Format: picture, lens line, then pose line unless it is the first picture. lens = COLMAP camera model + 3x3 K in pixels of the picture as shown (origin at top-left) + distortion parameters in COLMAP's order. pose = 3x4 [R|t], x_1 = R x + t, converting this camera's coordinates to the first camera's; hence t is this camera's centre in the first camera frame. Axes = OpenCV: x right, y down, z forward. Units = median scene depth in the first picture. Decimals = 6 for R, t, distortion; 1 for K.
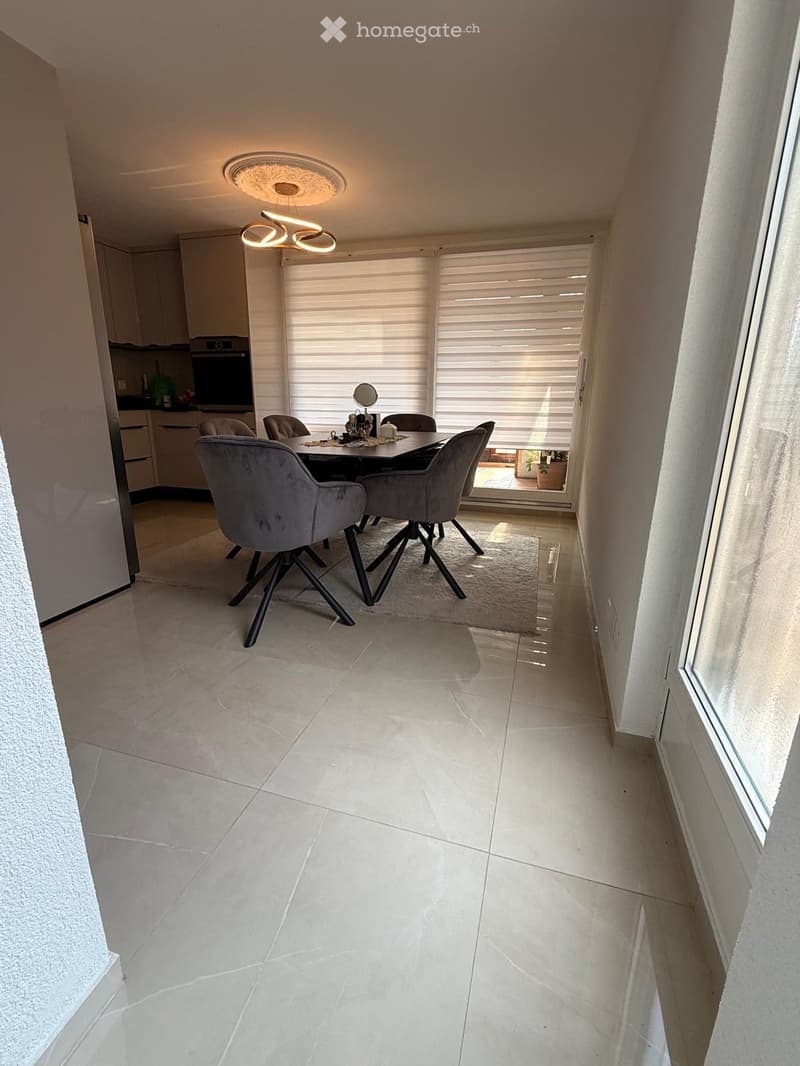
lens RADIAL K [[482.6, 0, 397.7], [0, 482.6, 530.3], [0, 0, 1]] dist [-0.000429, -0.000540]
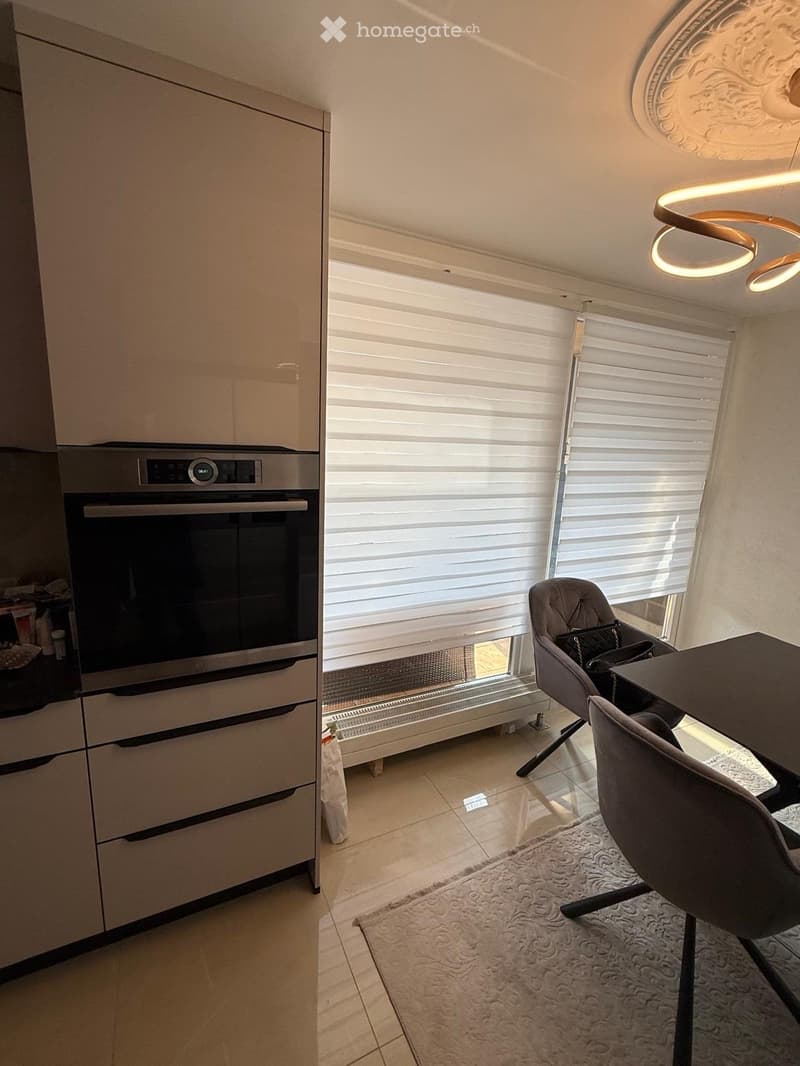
lens RADIAL K [[482.6, 0, 398.0], [0, 482.6, 530.9], [0, 0, 1]] dist [-0.000429, -0.000540]
pose [[0.728928, -0.119875, 0.674013, -0.494587], [0.146050, 0.989114, 0.017967, -0.343980], [-0.668829, 0.085343, 0.738501, 0.725656]]
